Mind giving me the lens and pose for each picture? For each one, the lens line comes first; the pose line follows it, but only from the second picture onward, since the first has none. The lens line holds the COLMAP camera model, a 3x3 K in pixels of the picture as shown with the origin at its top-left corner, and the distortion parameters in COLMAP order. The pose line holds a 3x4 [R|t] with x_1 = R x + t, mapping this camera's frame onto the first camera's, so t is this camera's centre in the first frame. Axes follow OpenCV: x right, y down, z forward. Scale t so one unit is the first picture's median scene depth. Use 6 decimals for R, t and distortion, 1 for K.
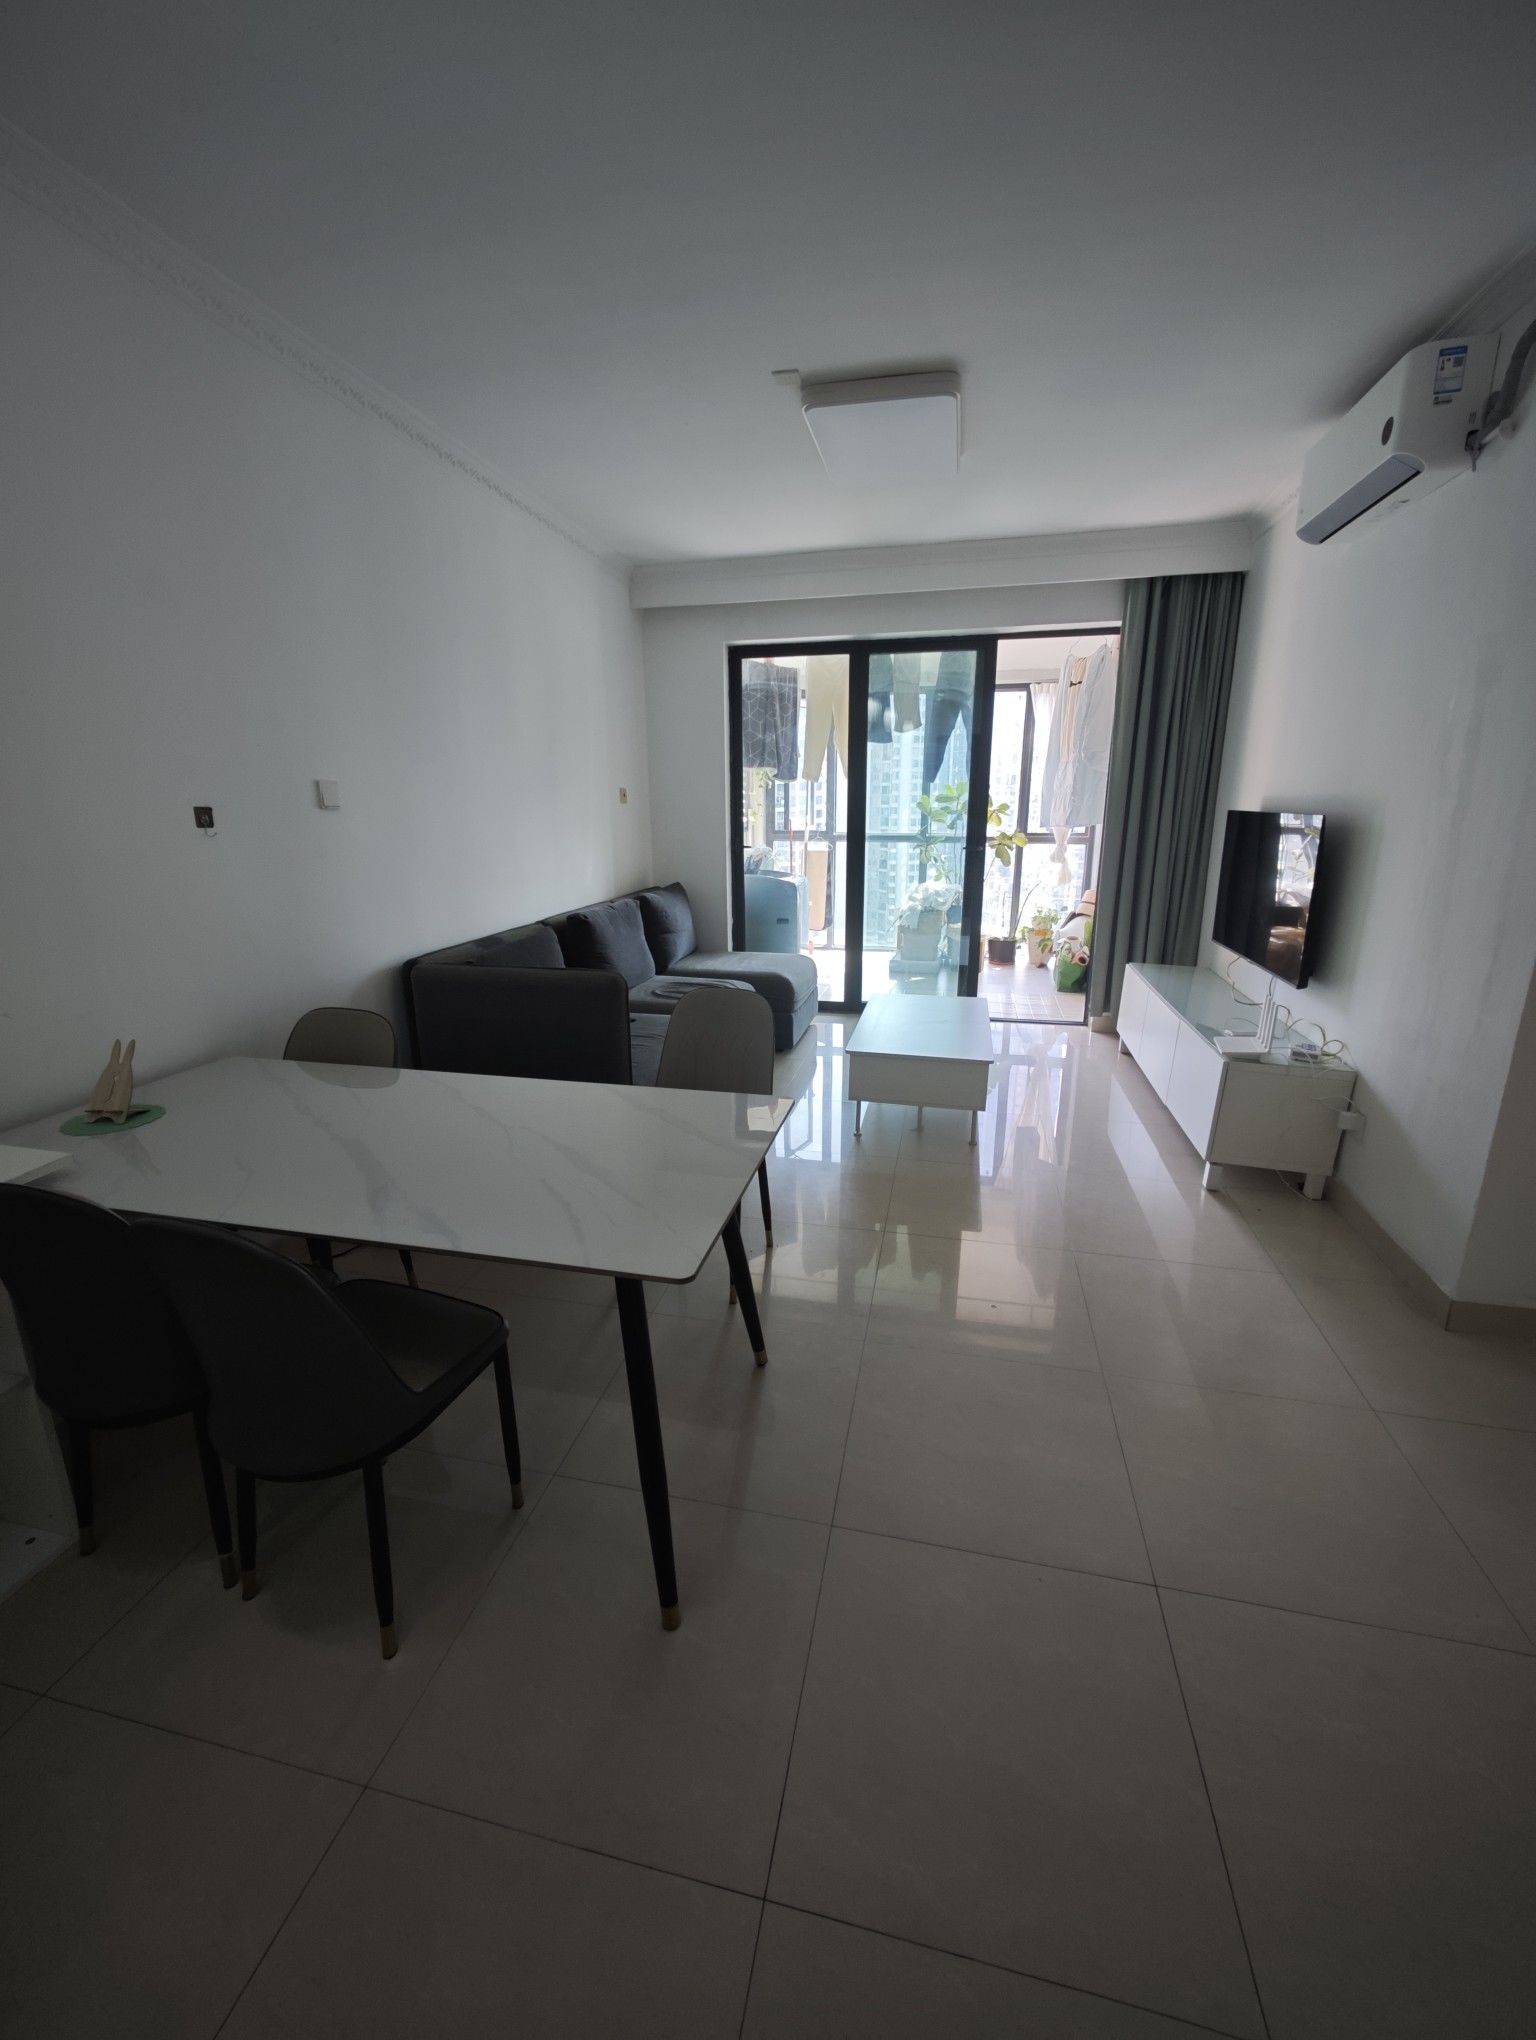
lens RADIAL K [[834.7, 0, 768.0], [0, 834.7, 1028.4], [0, 0, 1]] dist [0.000900, -0.000069]
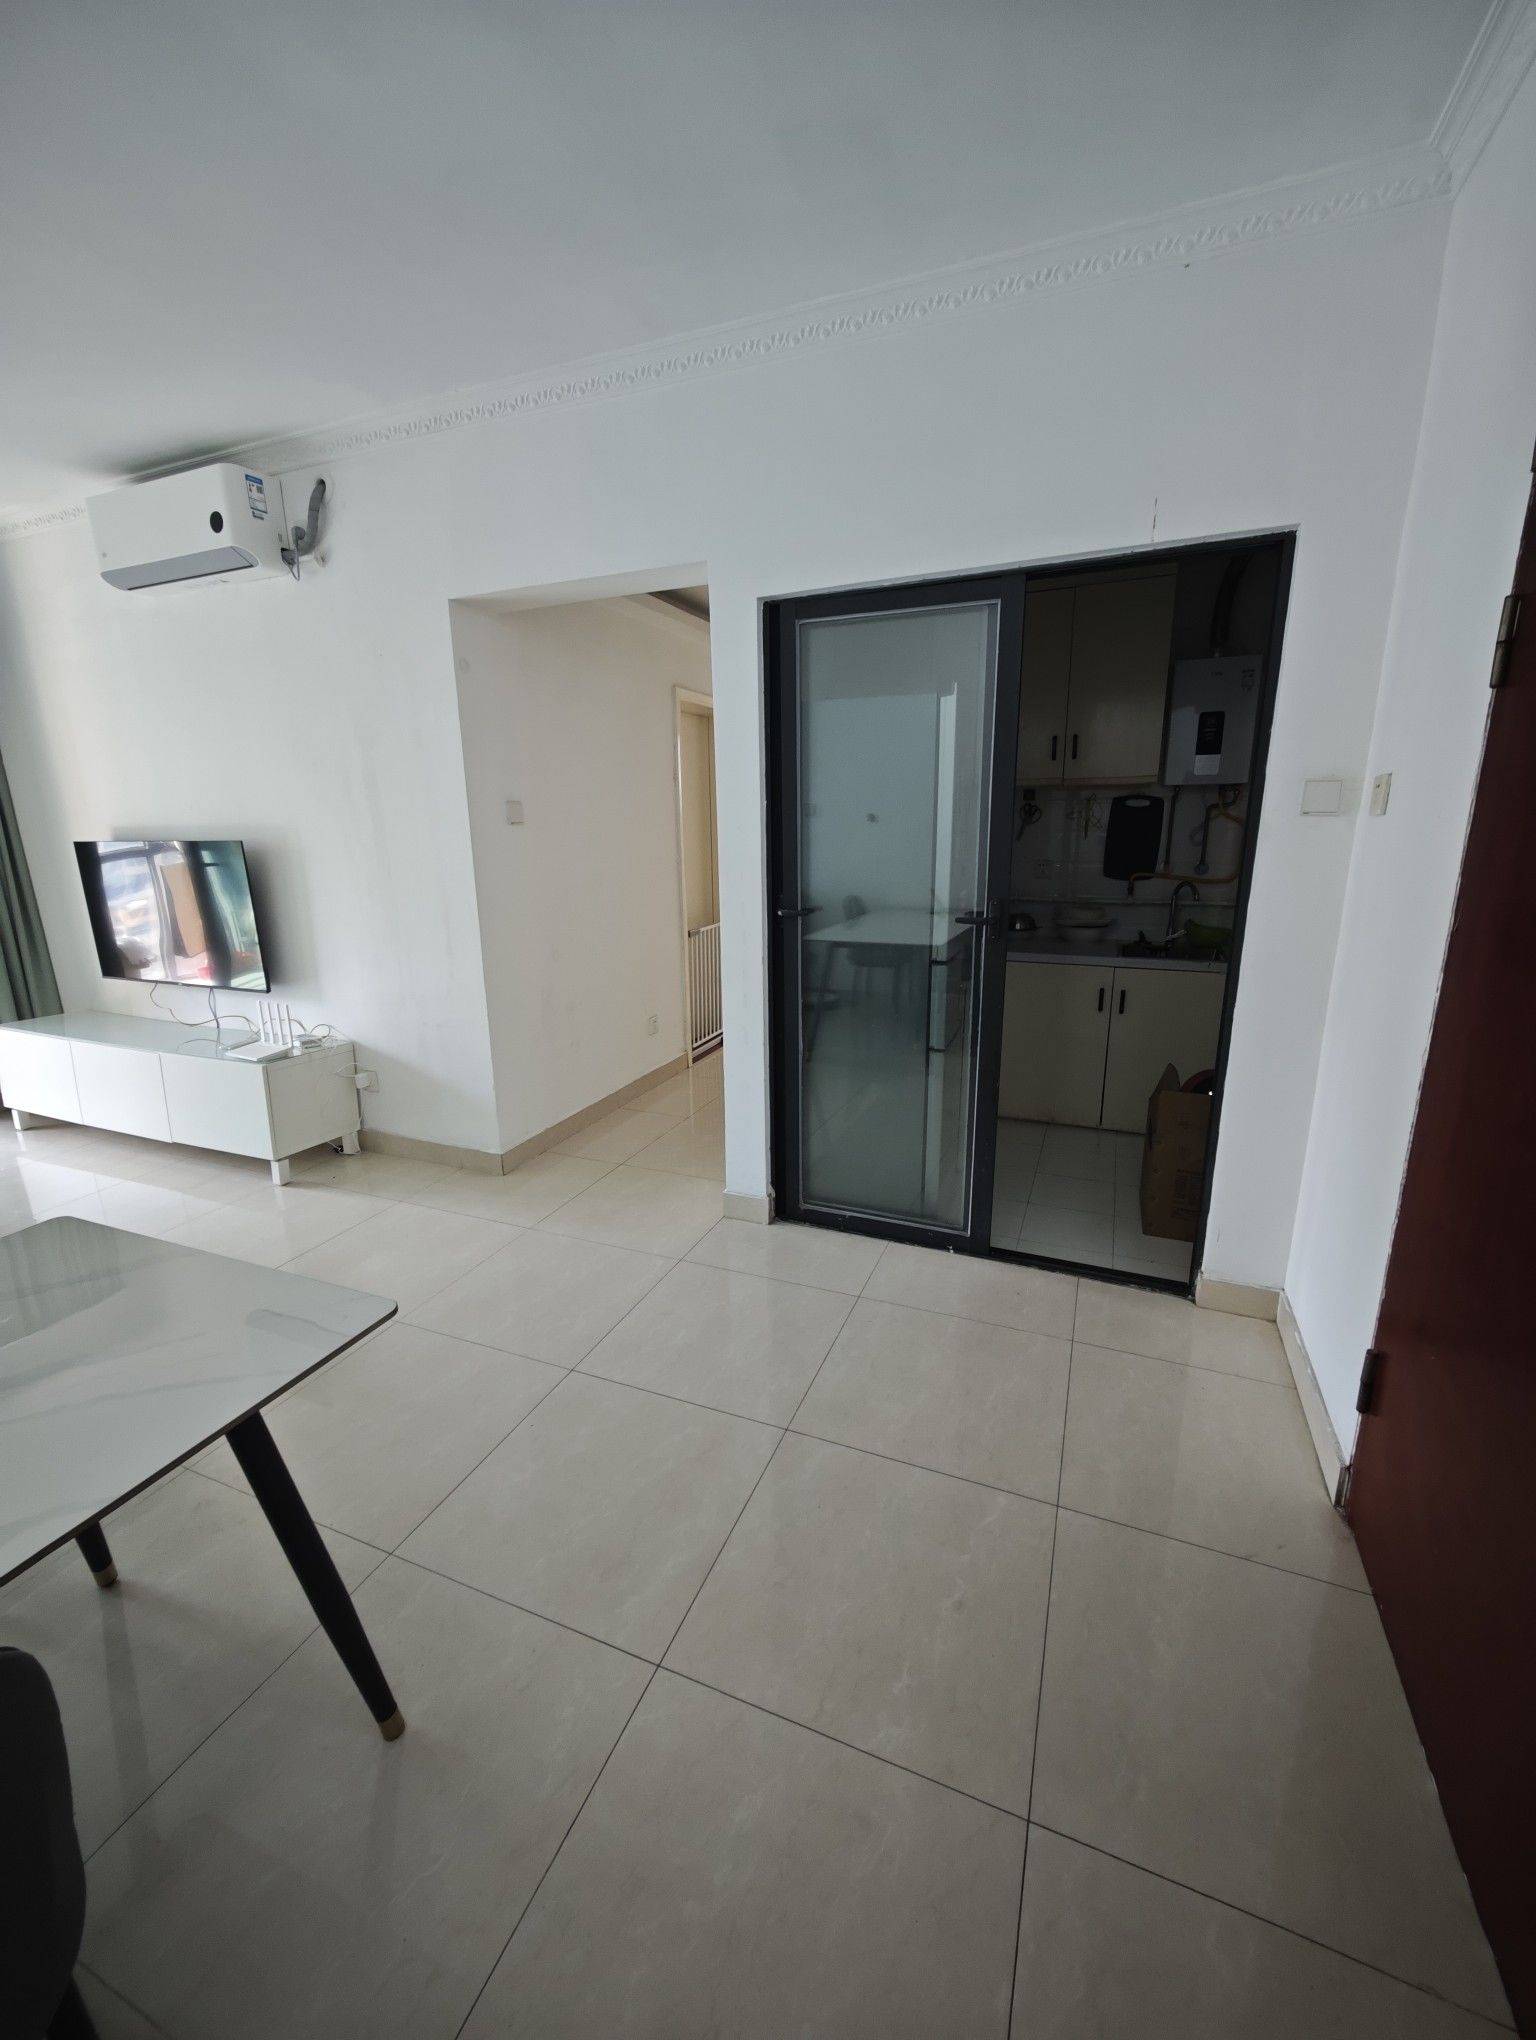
lens RADIAL K [[834.7, 0, 768.0], [0, 834.7, 1028.4], [0, 0, 1]] dist [0.000900, -0.000069]
pose [[0.164848, -0.241325, 0.956341, -0.389807], [0.276076, 0.942138, 0.190153, -0.032715], [-0.946894, 0.232676, 0.221933, 0.130319]]
